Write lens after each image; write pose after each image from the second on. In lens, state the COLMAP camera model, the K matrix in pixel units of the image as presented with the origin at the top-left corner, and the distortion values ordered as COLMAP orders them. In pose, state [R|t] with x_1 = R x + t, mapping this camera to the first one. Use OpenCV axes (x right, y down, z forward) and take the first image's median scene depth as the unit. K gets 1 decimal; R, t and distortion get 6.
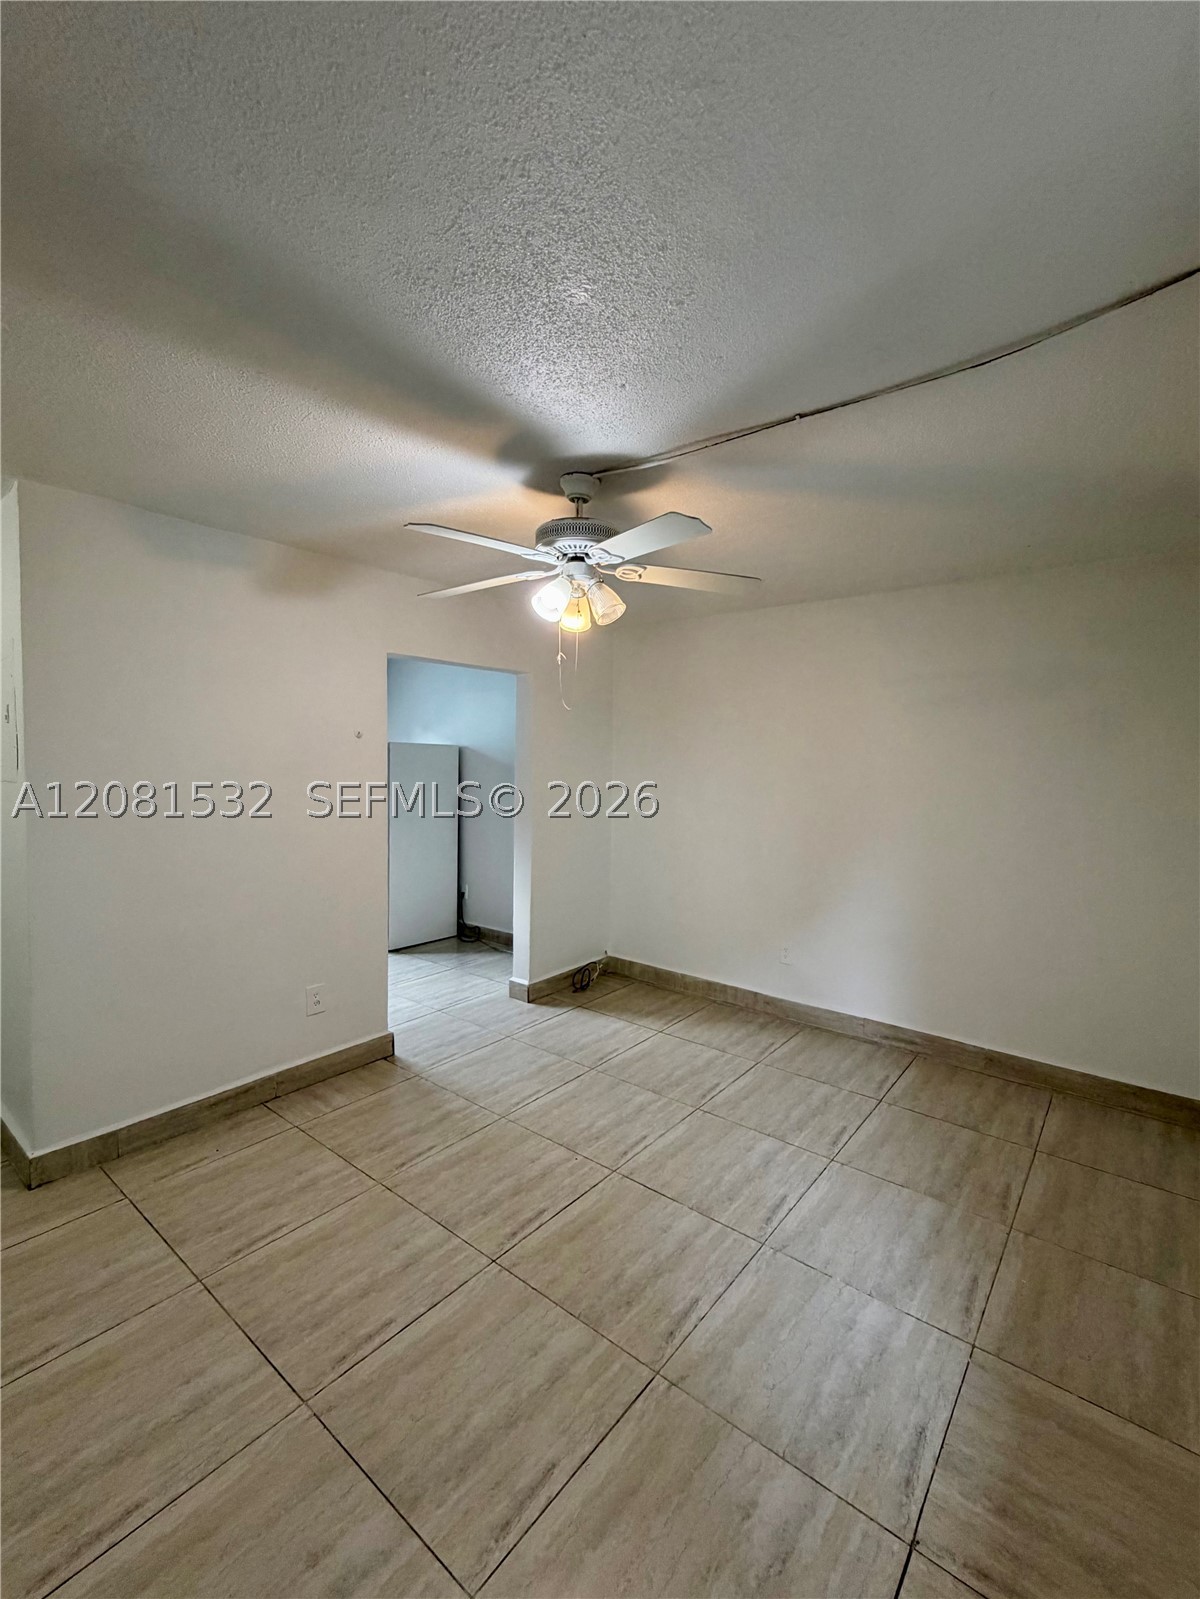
lens RADIAL K [[686.4, 0, 596.5], [0, 686.4, 792.6], [0, 0, 1]] dist [0.000324, -0.000209]
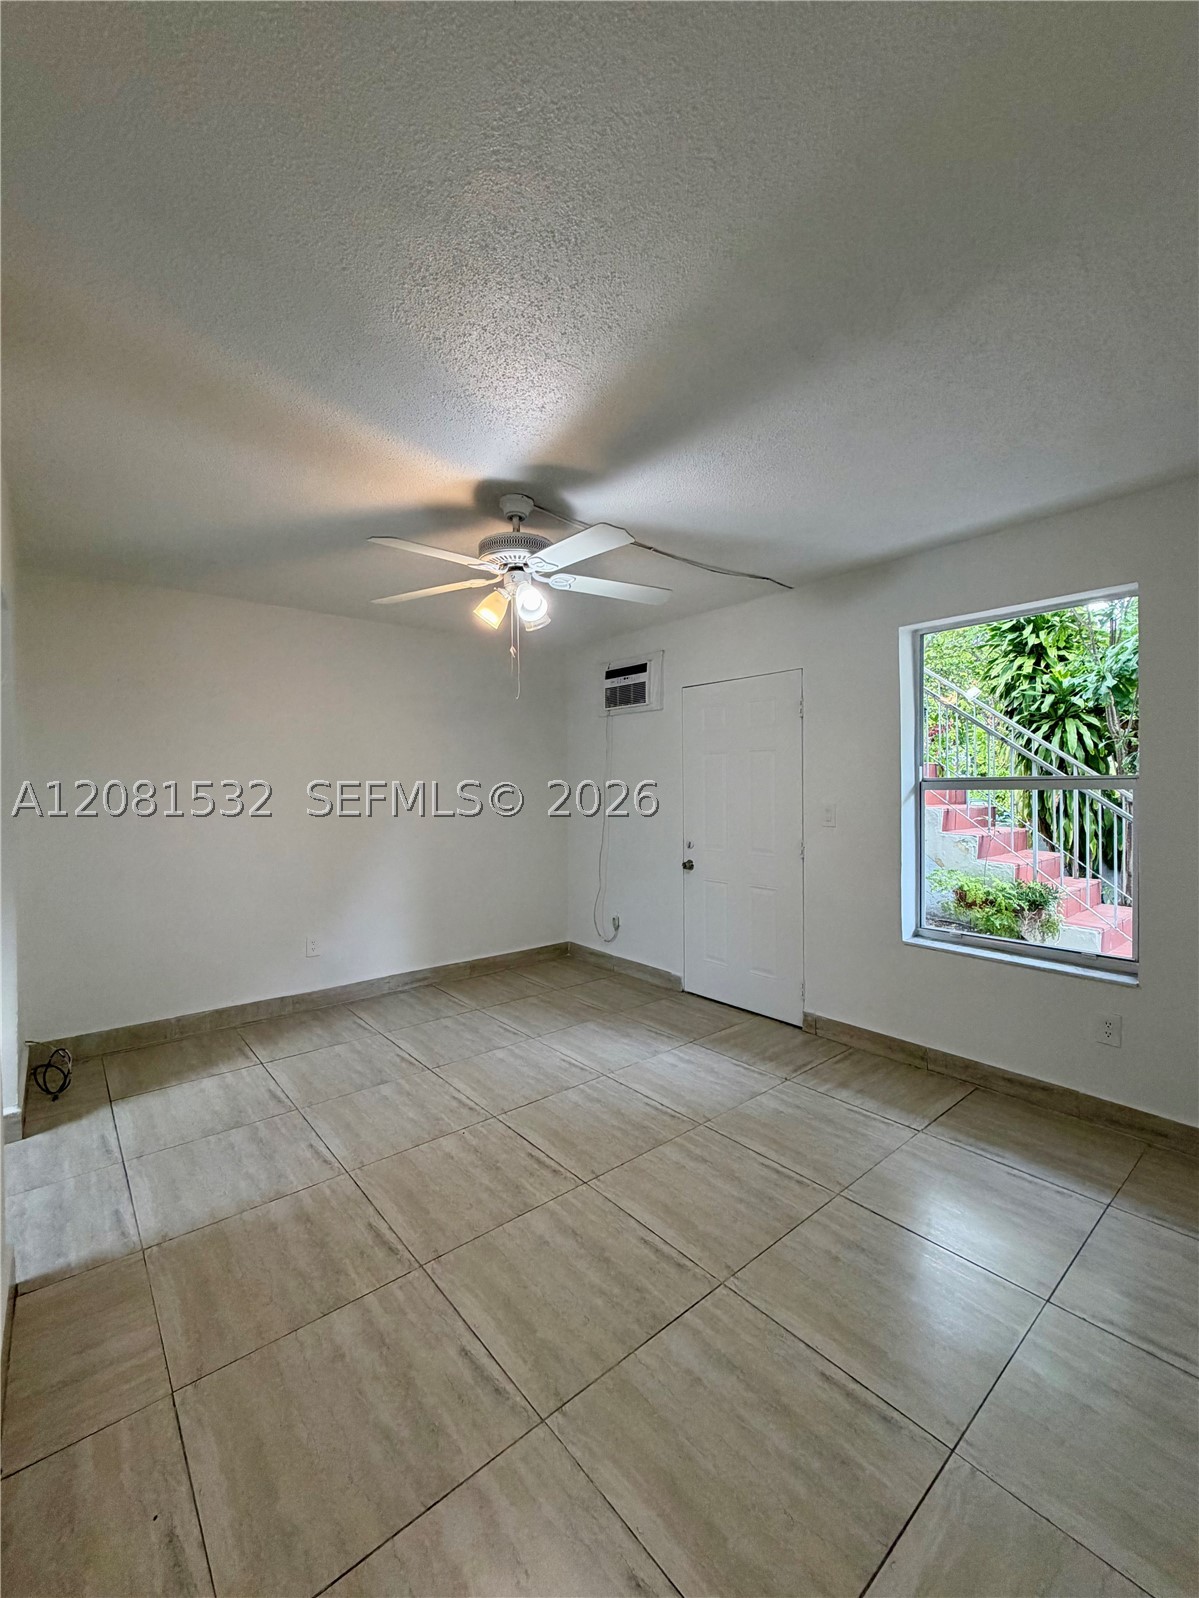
lens RADIAL K [[661.3, 0, 600.1], [0, 661.3, 793.3], [0, 0, 1]] dist [0.000810, 0.000027]
pose [[0.187659, -0.024846, 0.981920, -0.882585], [0.054758, 0.998390, 0.014797, 0.020499], [-0.980707, 0.050992, 0.188717, 0.543898]]
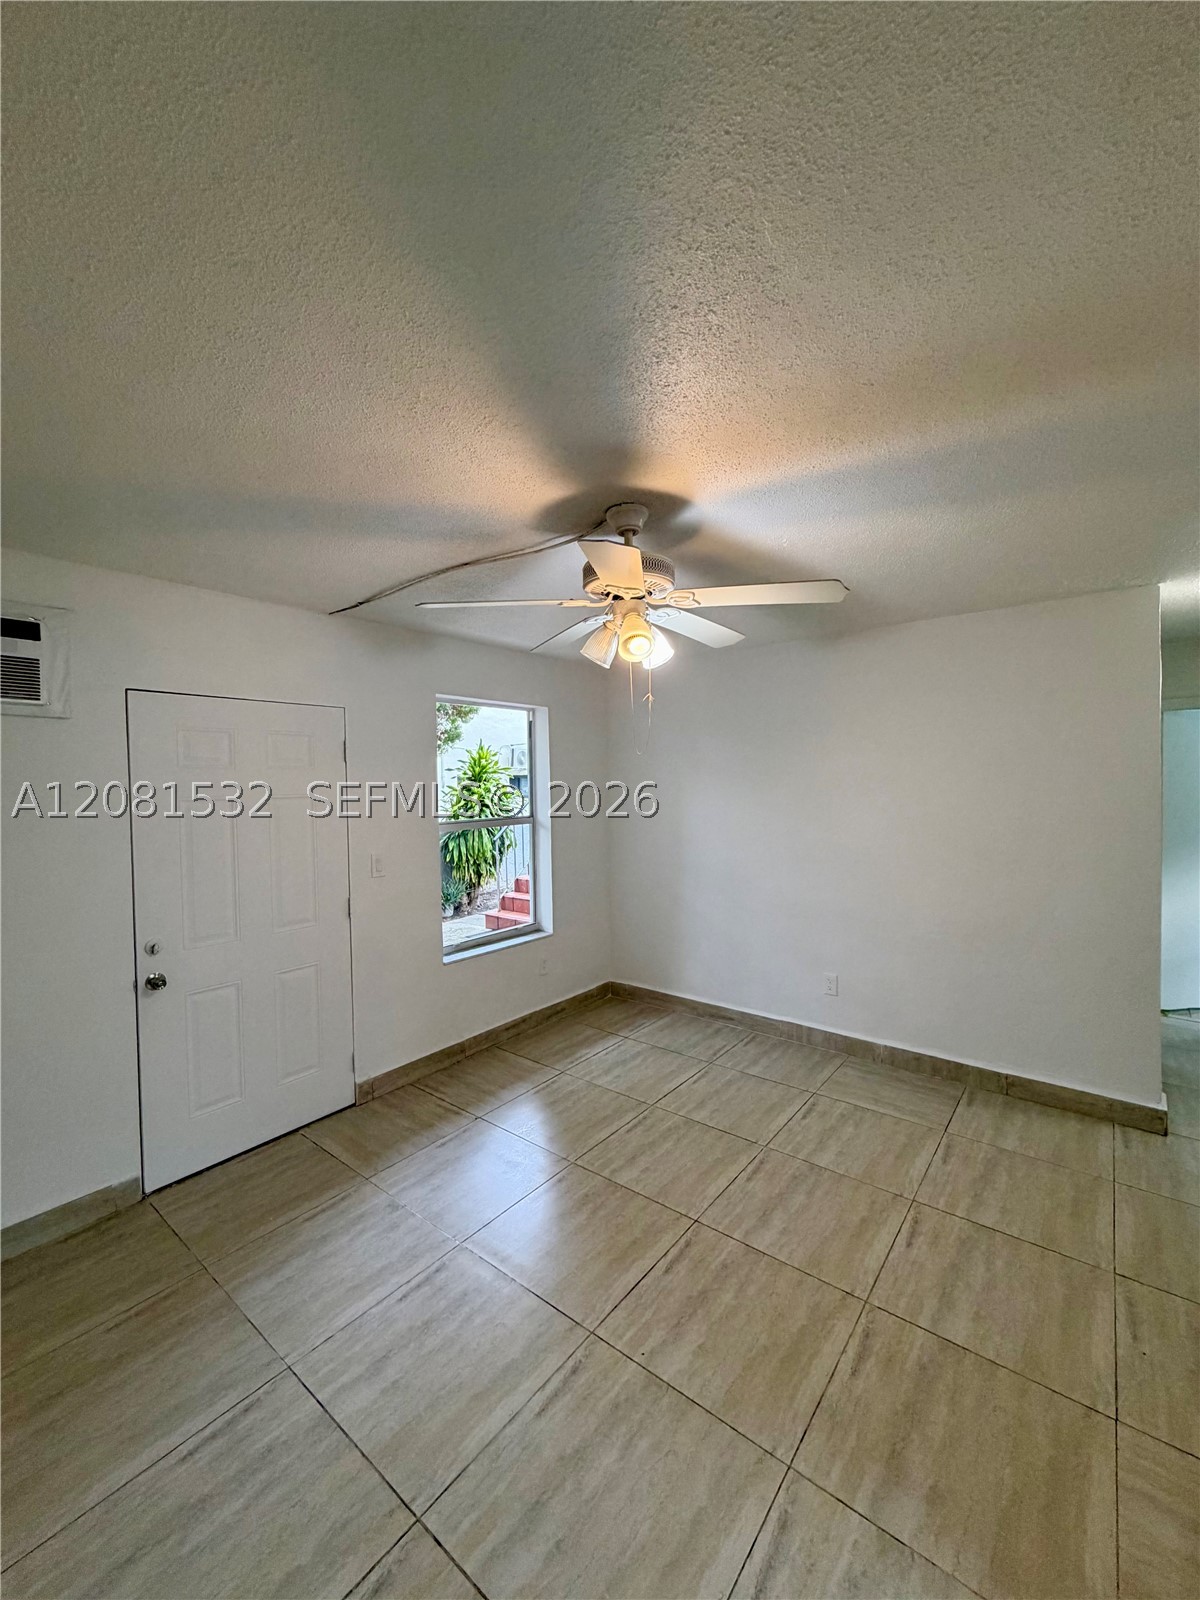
lens RADIAL K [[639.0, 0, 603.4], [0, 639.0, 795.2], [0, 0, 1]] dist [0.002413, 0.000041]
pose [[-0.999910, 0.001867, -0.013310, 0.019314], [0.000992, 0.997855, 0.065451, -0.101498], [0.013403, 0.065432, -0.997767, 1.525694]]
